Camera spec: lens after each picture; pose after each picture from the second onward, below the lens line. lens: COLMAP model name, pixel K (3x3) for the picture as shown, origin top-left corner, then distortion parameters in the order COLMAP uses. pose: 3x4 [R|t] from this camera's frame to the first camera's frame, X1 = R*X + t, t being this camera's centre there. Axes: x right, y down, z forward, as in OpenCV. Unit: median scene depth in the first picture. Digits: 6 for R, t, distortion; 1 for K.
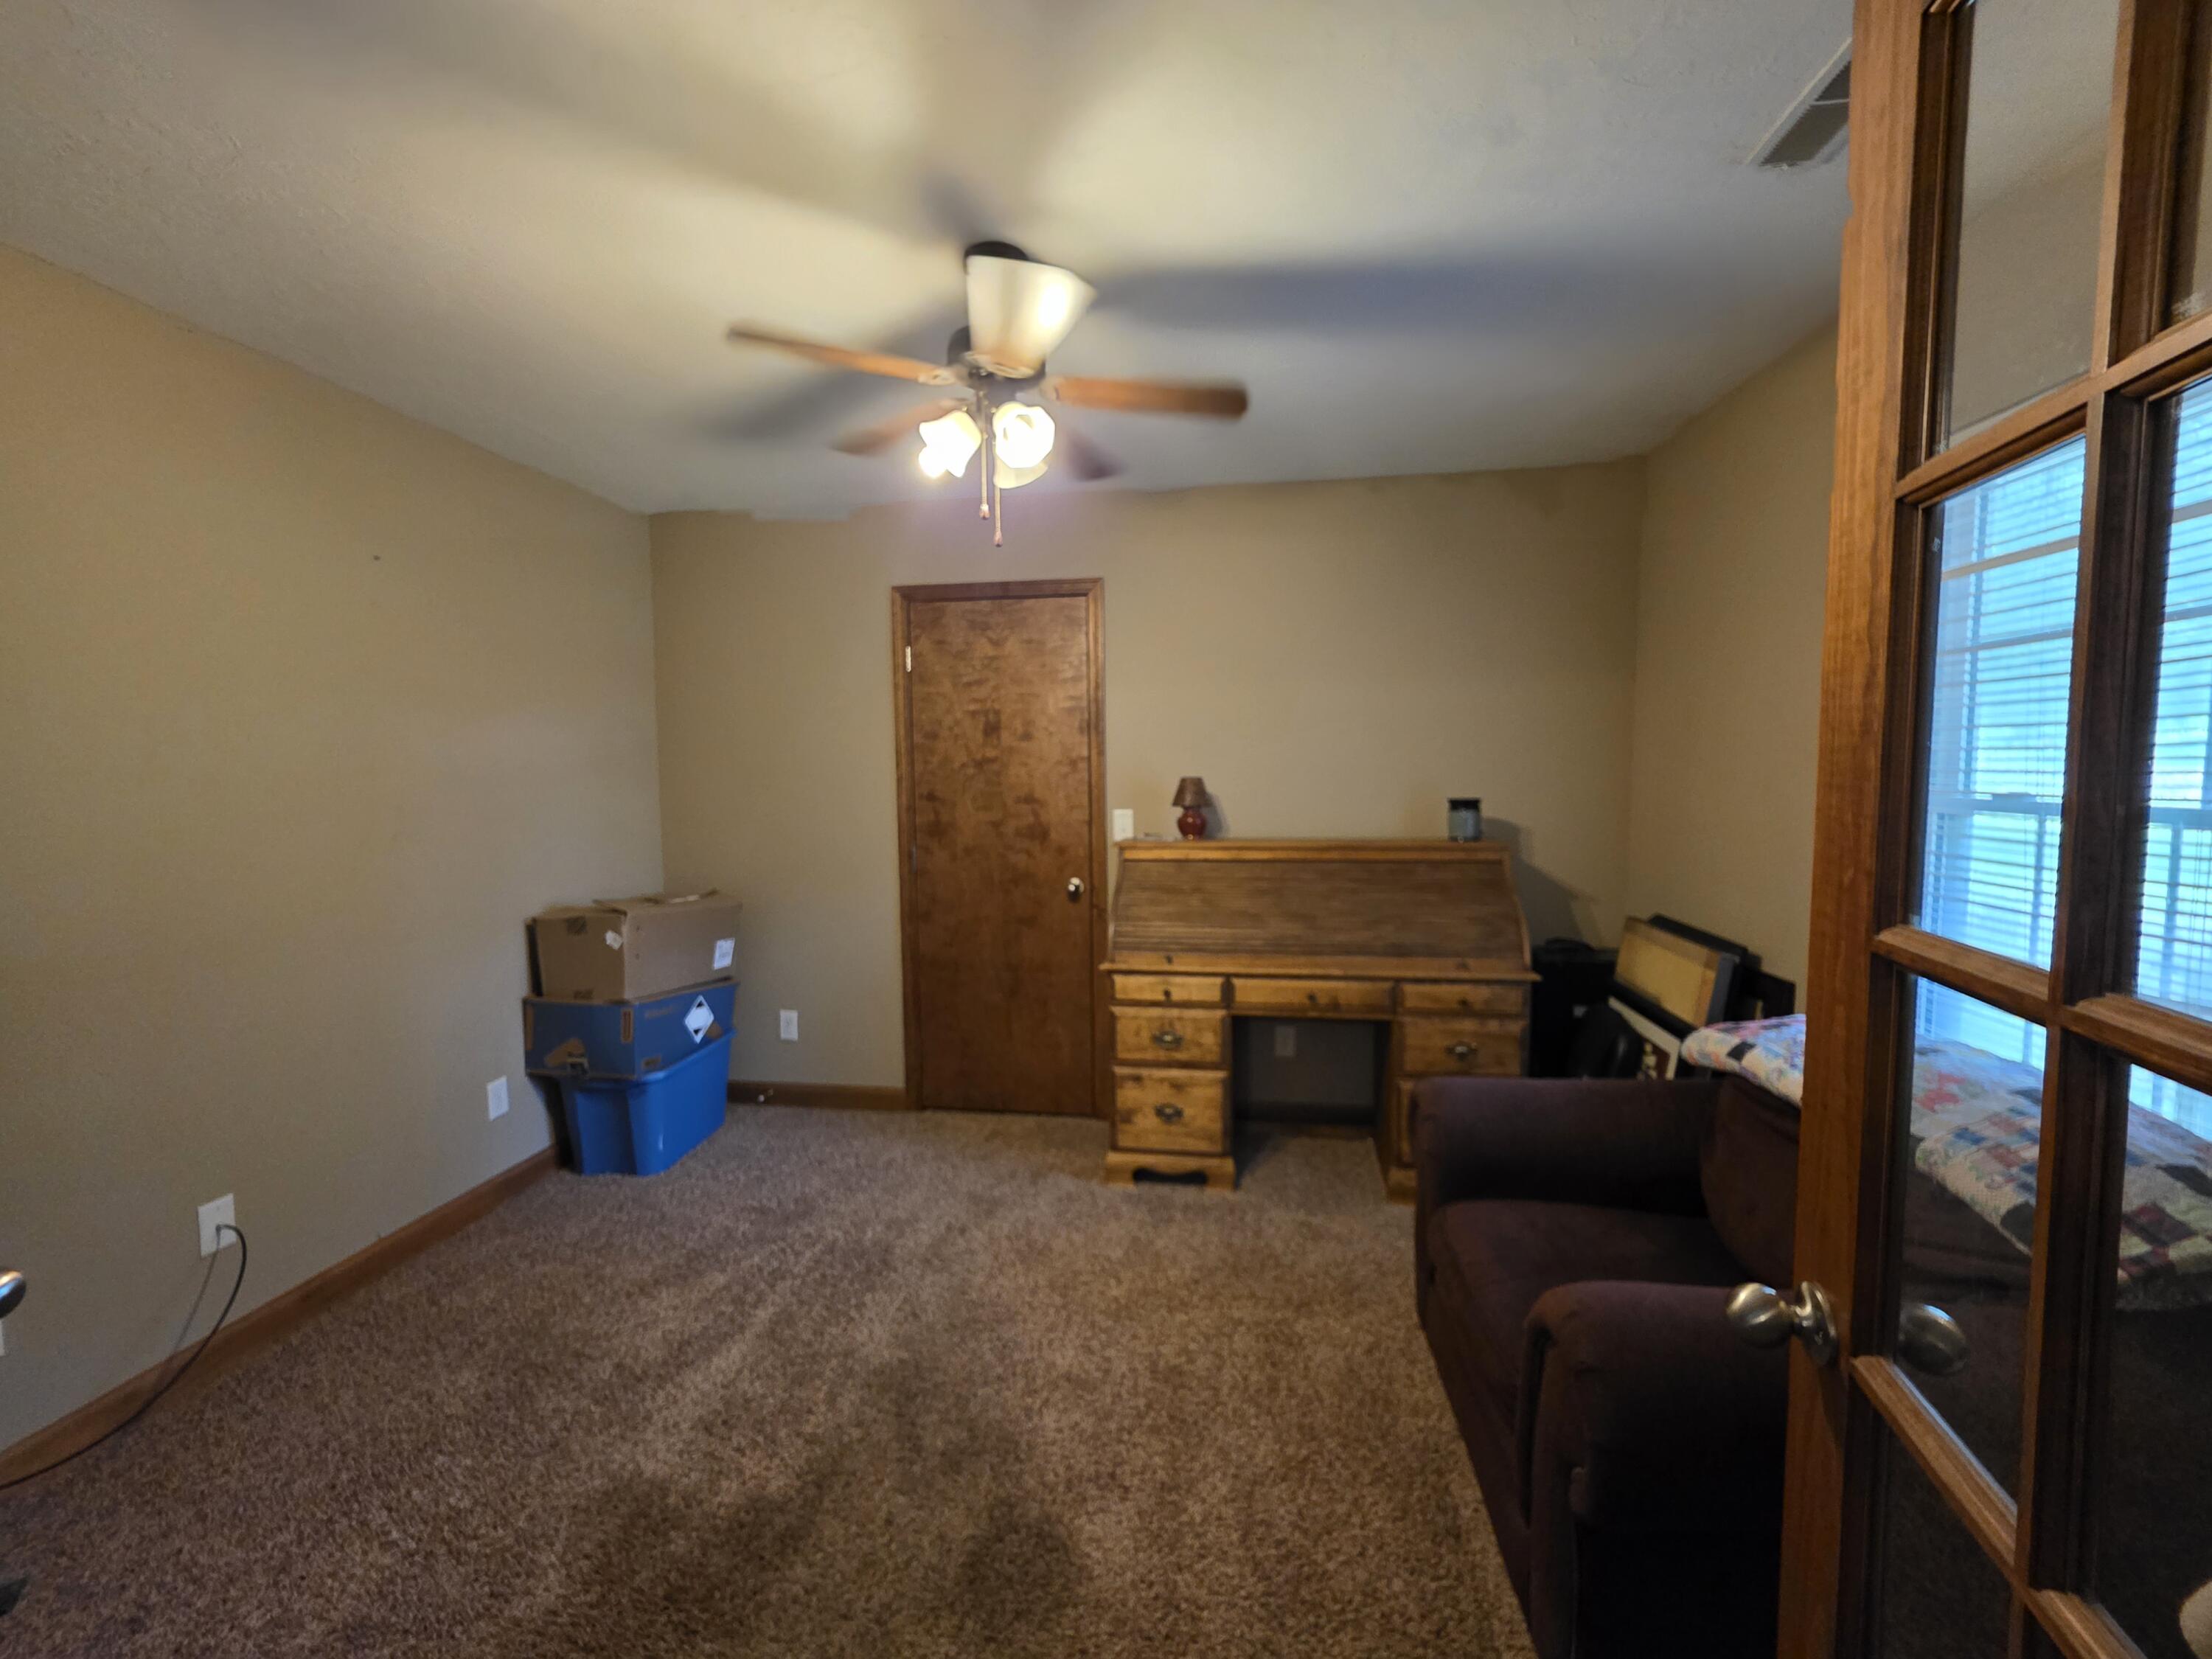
lens RADIAL K [[882.4, 0, 1111.1], [0, 882.4, 826.4], [0, 0, 1]] dist [0.001230, -0.000069]
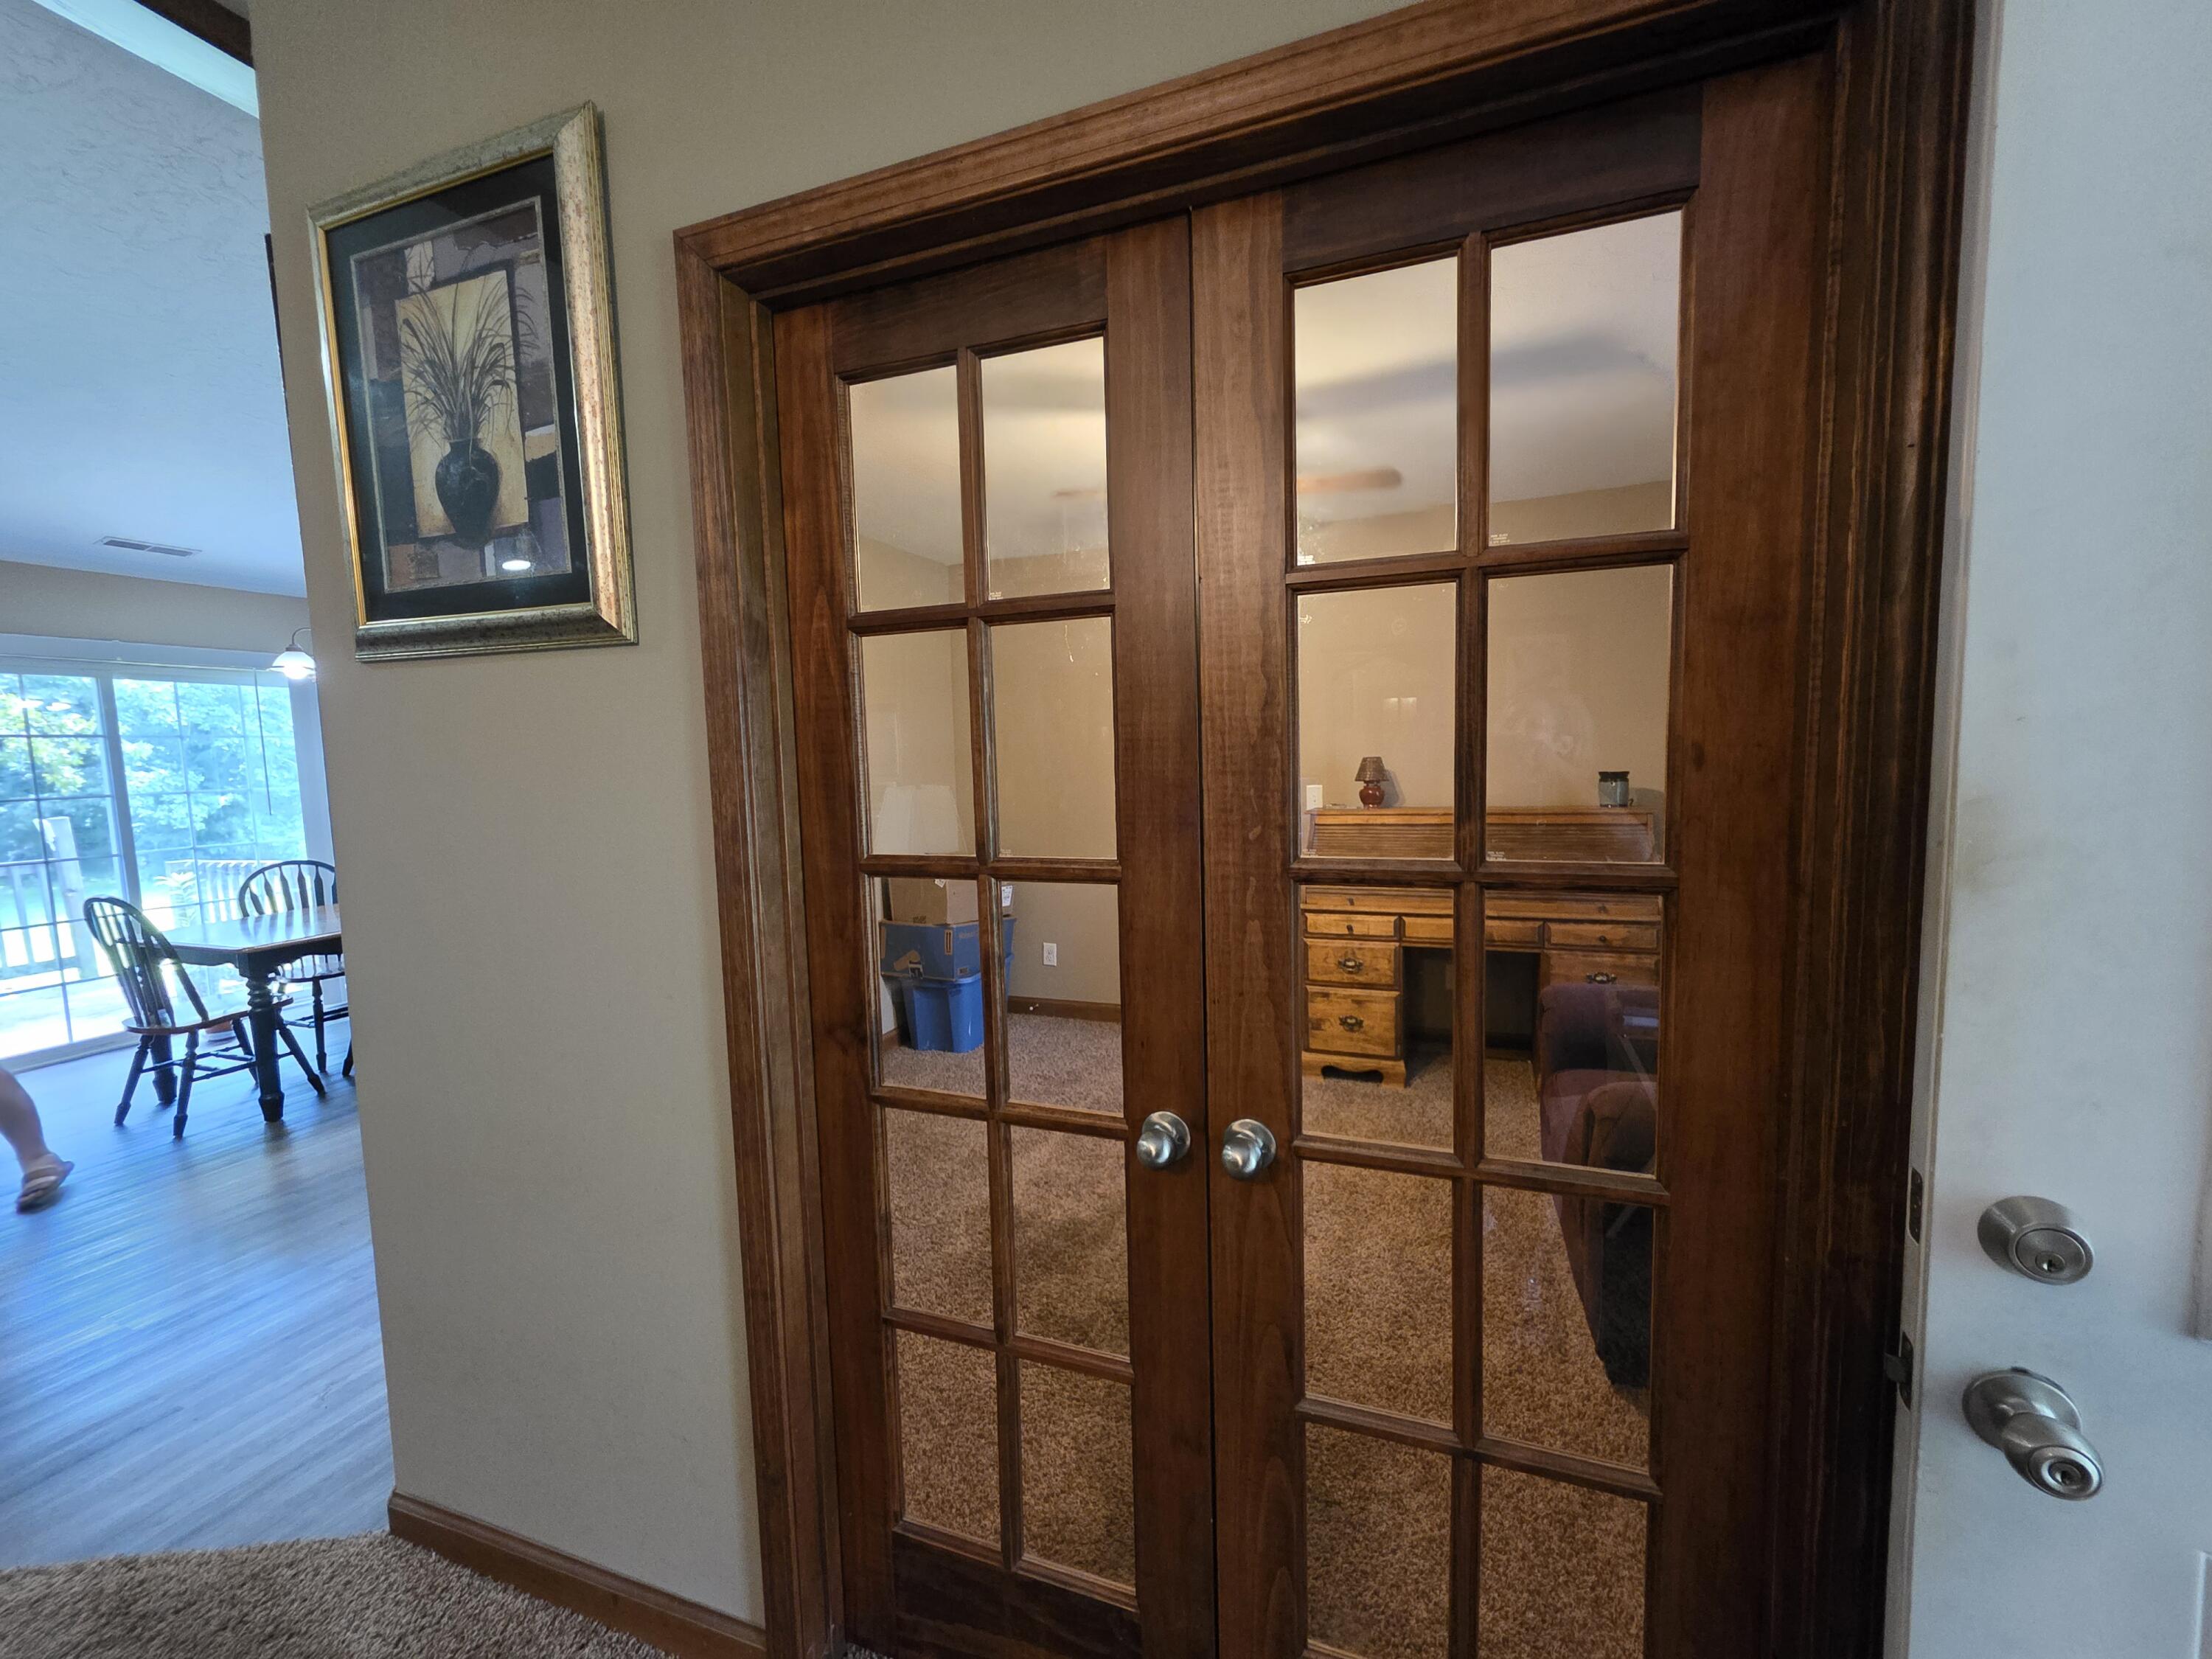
lens RADIAL K [[882.4, 0, 1111.1], [0, 882.4, 826.4], [0, 0, 1]] dist [0.001230, -0.000069]
pose [[0.976509, -0.000612, -0.215478, 0.002053], [0.004331, 0.999850, 0.016786, 0.020354], [0.215435, -0.017325, 0.976364, -0.303590]]
